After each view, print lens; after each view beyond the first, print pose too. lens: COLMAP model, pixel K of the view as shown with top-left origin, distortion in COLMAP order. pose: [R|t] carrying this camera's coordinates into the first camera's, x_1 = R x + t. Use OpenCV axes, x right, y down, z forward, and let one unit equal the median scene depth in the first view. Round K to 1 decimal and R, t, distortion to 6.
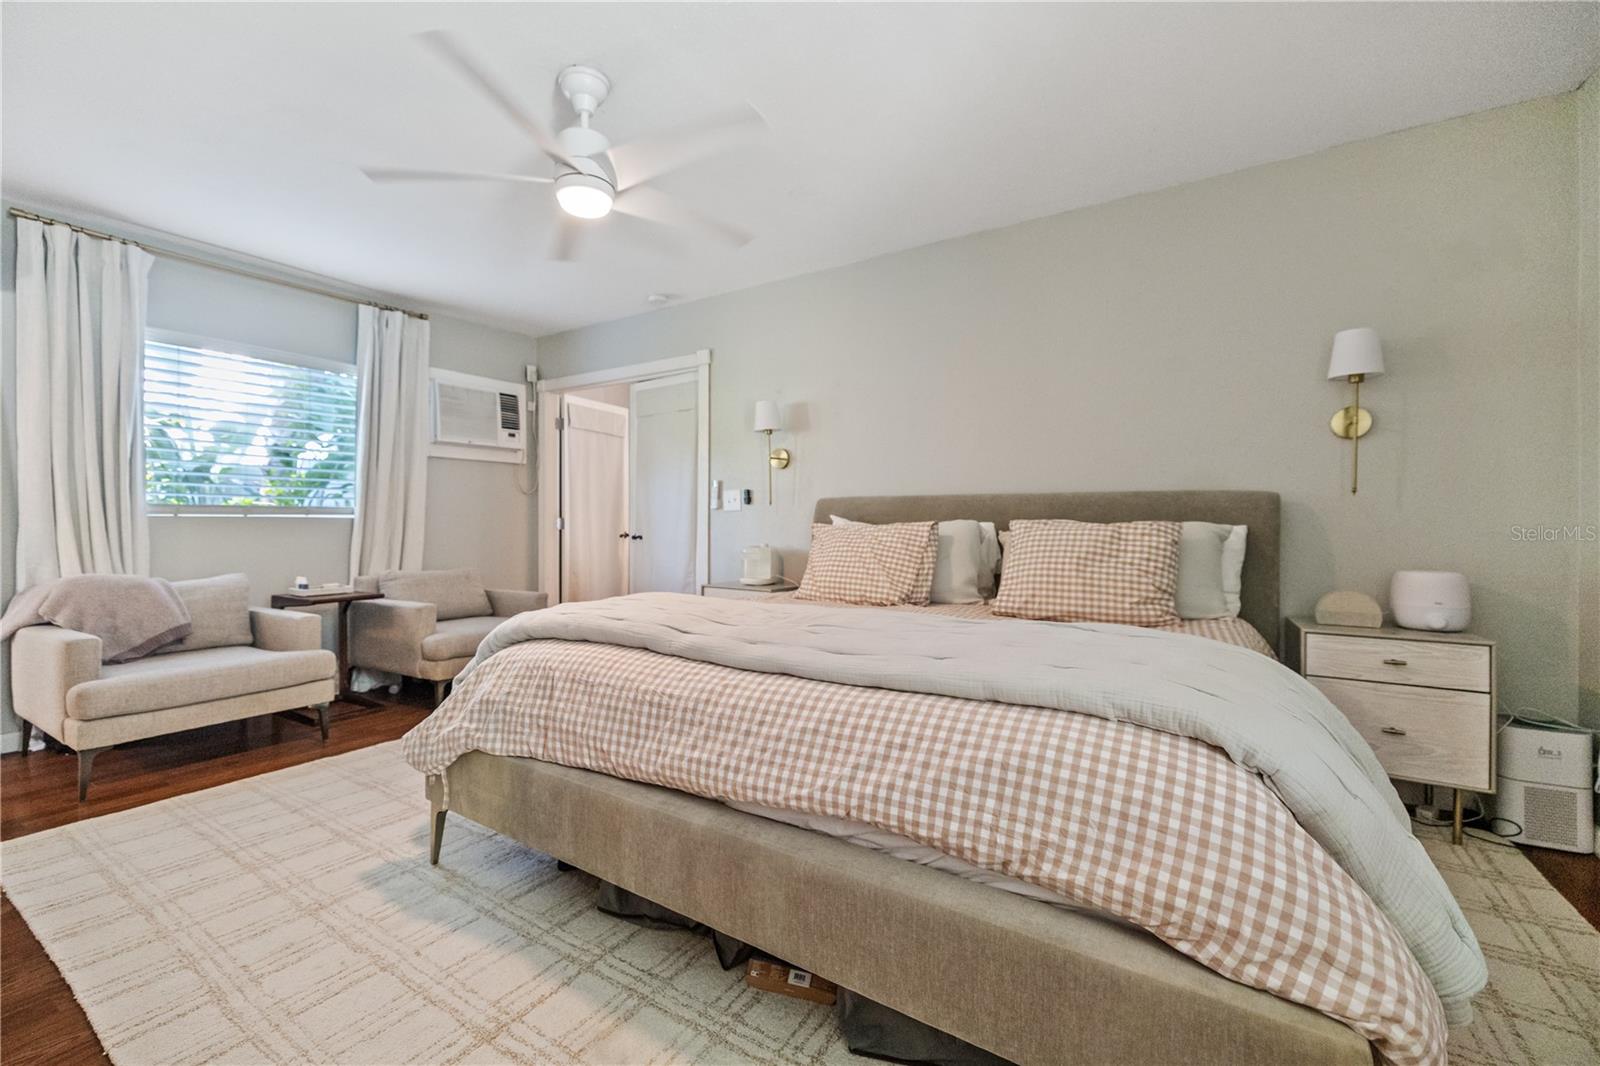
lens RADIAL K [[667.3, 0, 800.0], [0, 667.3, 533.0], [0, 0, 1]] dist [-0.011858, -0.000348]
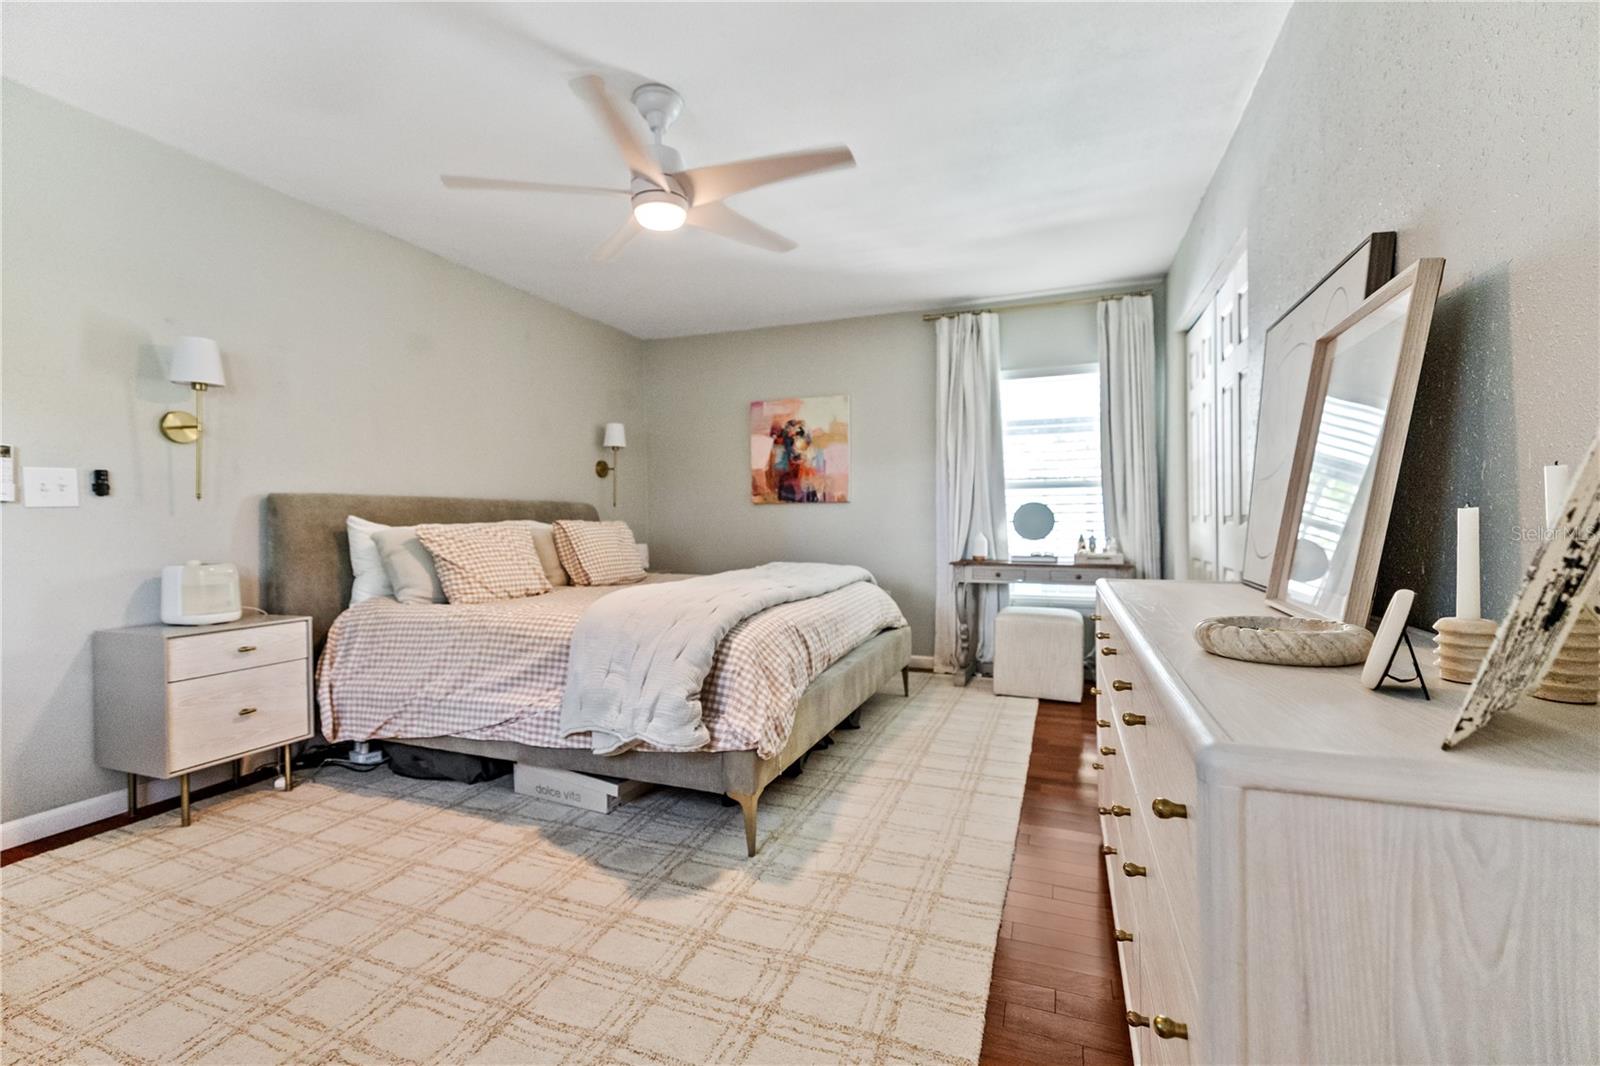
lens RADIAL K [[689.6, 0, 793.8], [0, 689.6, 528.9], [0, 0, 1]] dist [0.000836, -0.000052]
pose [[-0.190801, -0.011358, 0.981563, -1.610787], [0.023344, 0.999598, 0.016104, -0.022596], [-0.981351, 0.025987, -0.190459, 1.131321]]
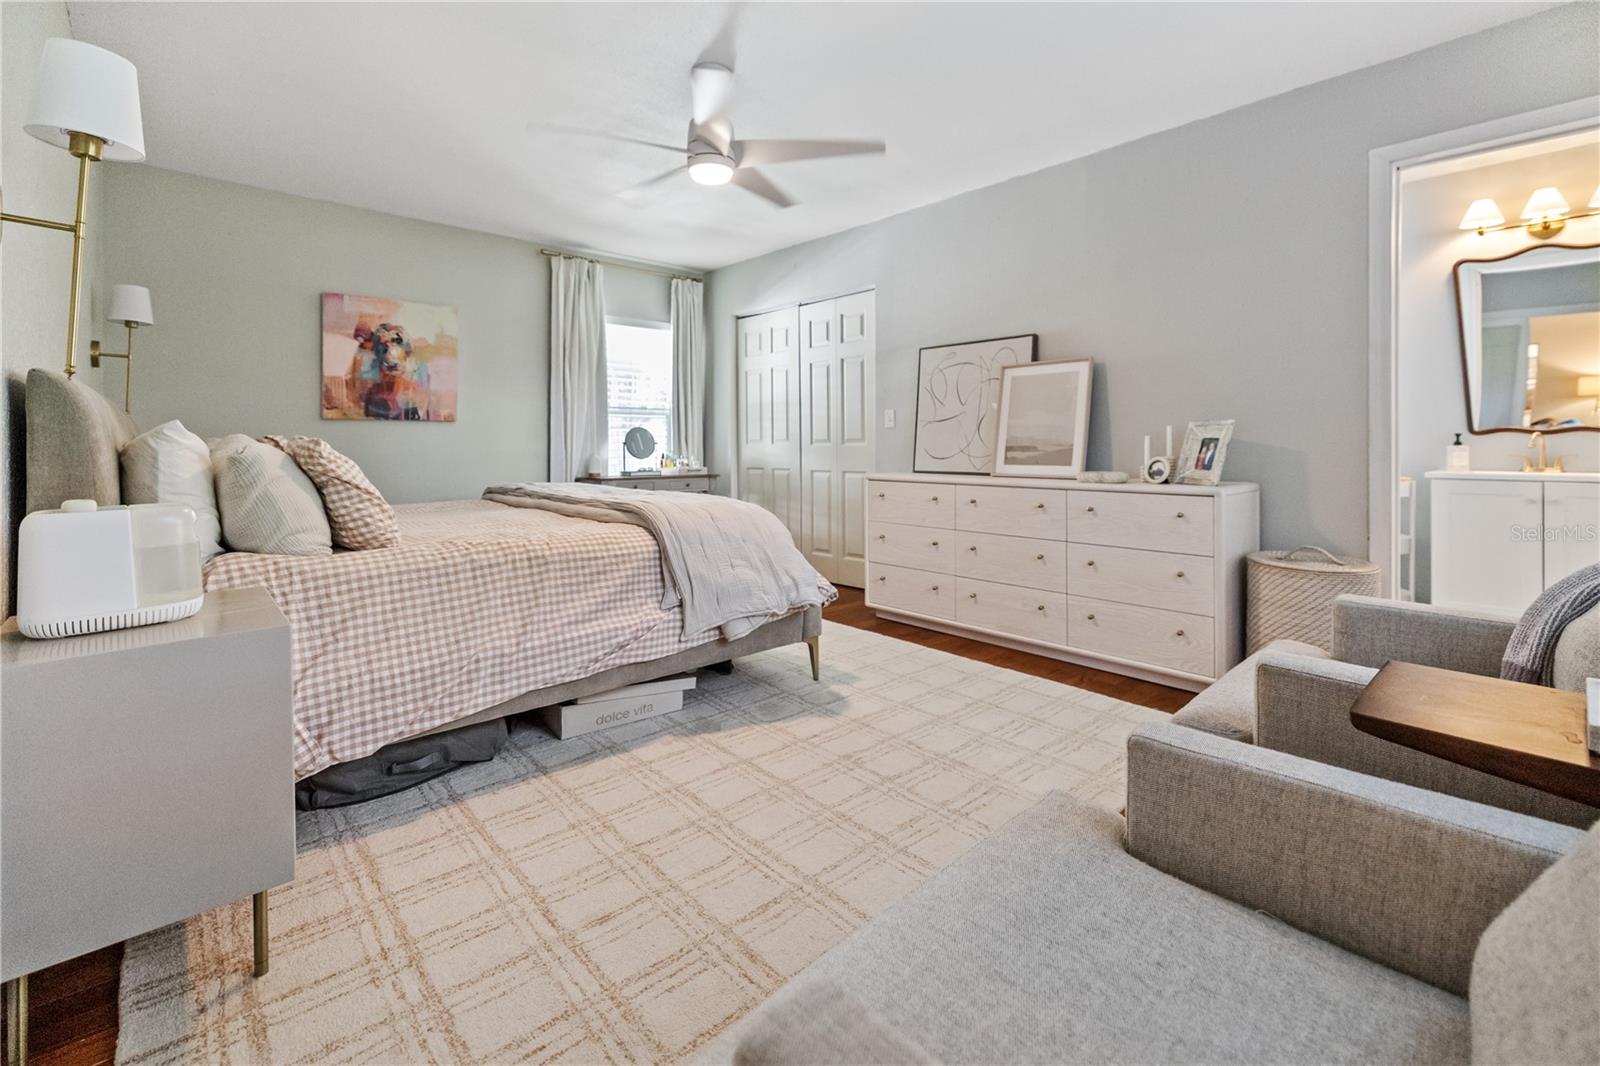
lens RADIAL K [[687.0, 0, 793.7], [0, 687.0, 438.7], [0, 0, 1]] dist [0.000319, -0.000021]
pose [[-0.958879, 0.003436, 0.283794, -0.924771], [0.005698, 0.999958, 0.007148, -0.027387], [-0.283758, 0.008471, -0.958859, 2.427333]]
